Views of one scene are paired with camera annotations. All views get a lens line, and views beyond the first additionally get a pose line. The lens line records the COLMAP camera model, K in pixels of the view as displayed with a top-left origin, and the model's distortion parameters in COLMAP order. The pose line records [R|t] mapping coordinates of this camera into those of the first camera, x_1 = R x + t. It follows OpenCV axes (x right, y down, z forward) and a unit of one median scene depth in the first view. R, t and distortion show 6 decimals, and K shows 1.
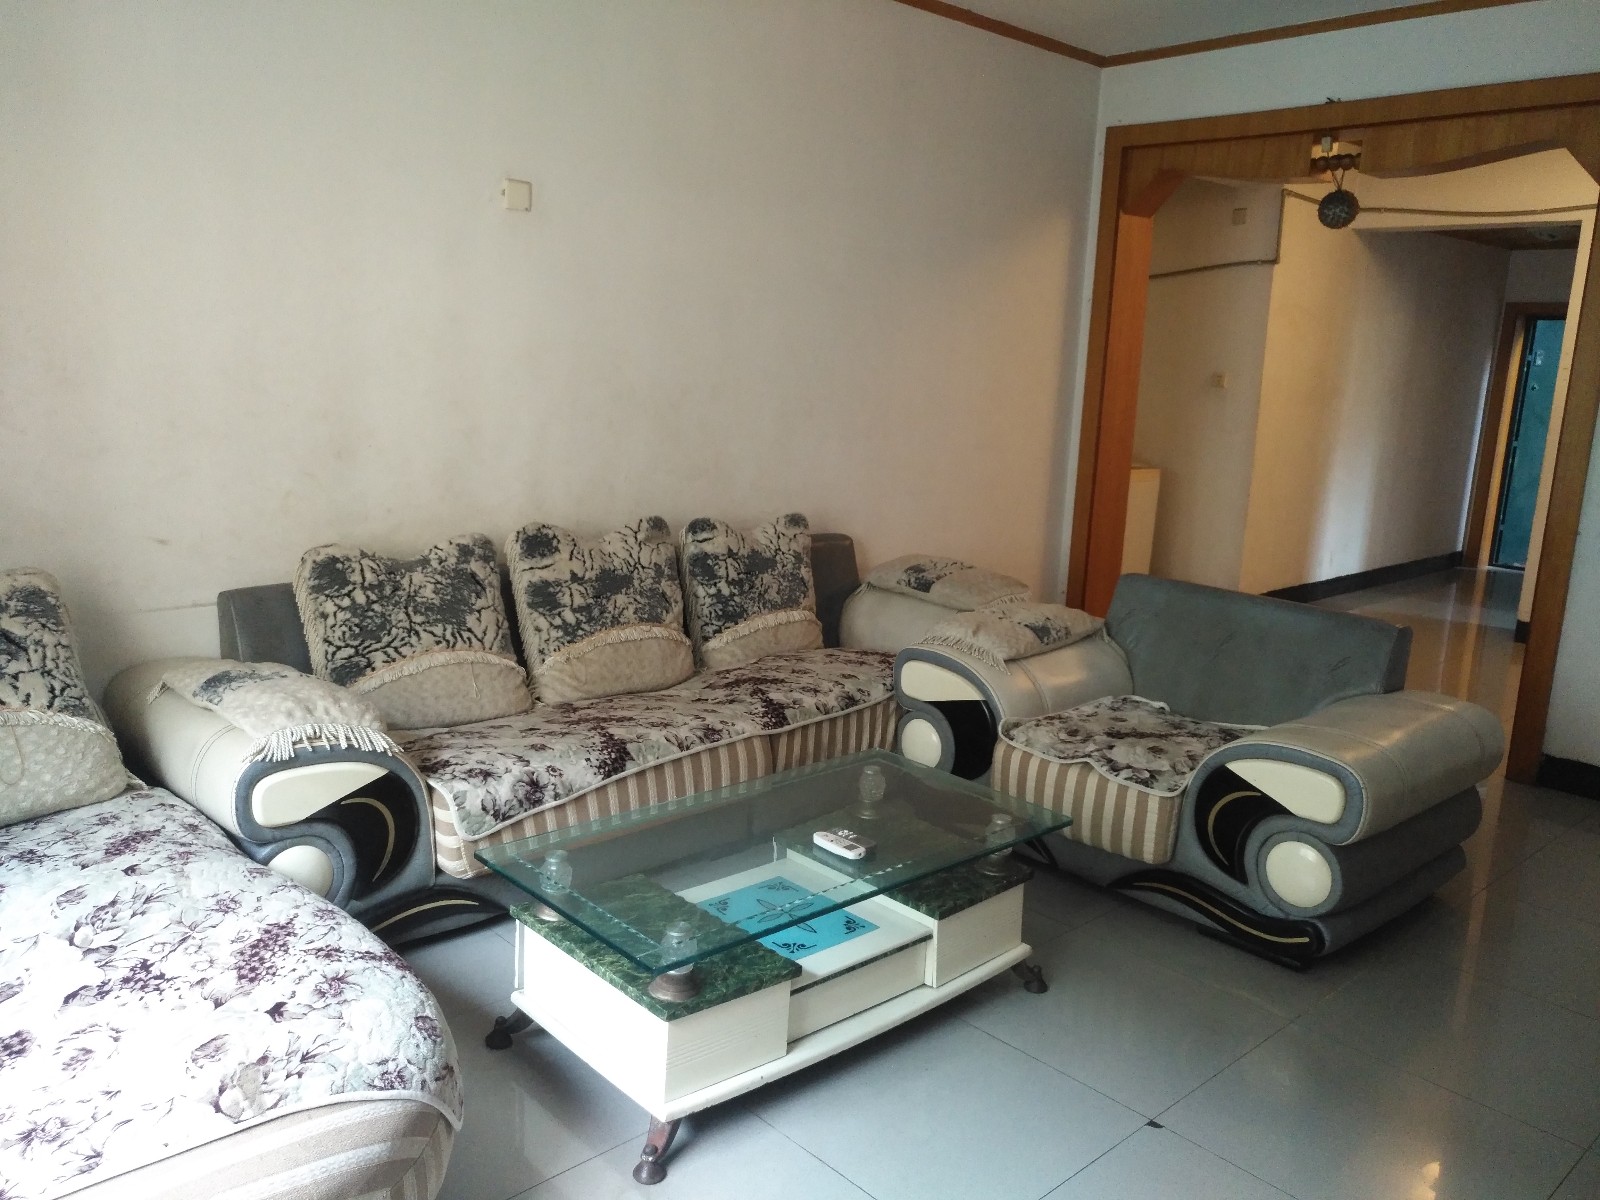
lens RADIAL K [[1288.4, 0, 800.0], [0, 1288.4, 600.0], [0, 0, 1]] dist [0.002747, 0.013688]
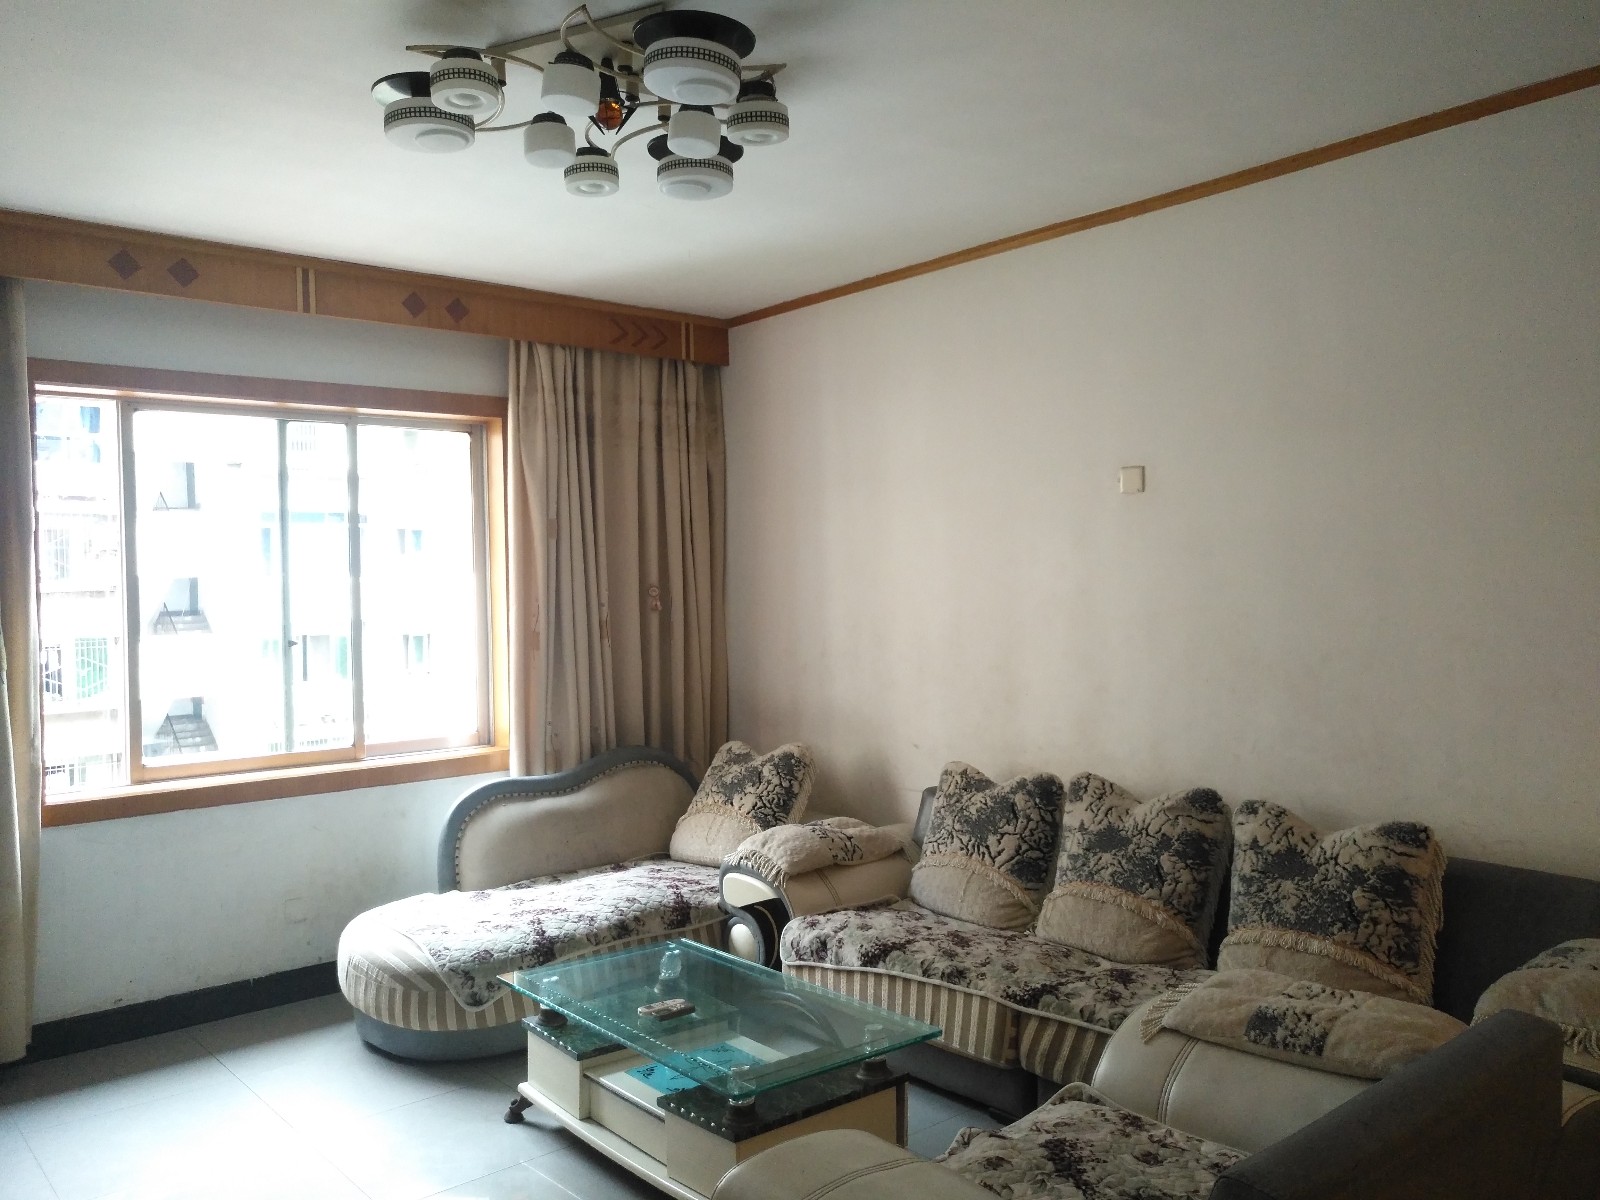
lens RADIAL K [[1287.9, 0, 800.0], [0, 1287.9, 600.0], [0, 0, 1]] dist [-0.026635, -0.004417]
pose [[-0.087386, -0.026735, -0.995816, 0.976051], [-0.162899, 0.986567, -0.012191, -0.163000], [0.982765, 0.161152, -0.090567, 0.898518]]
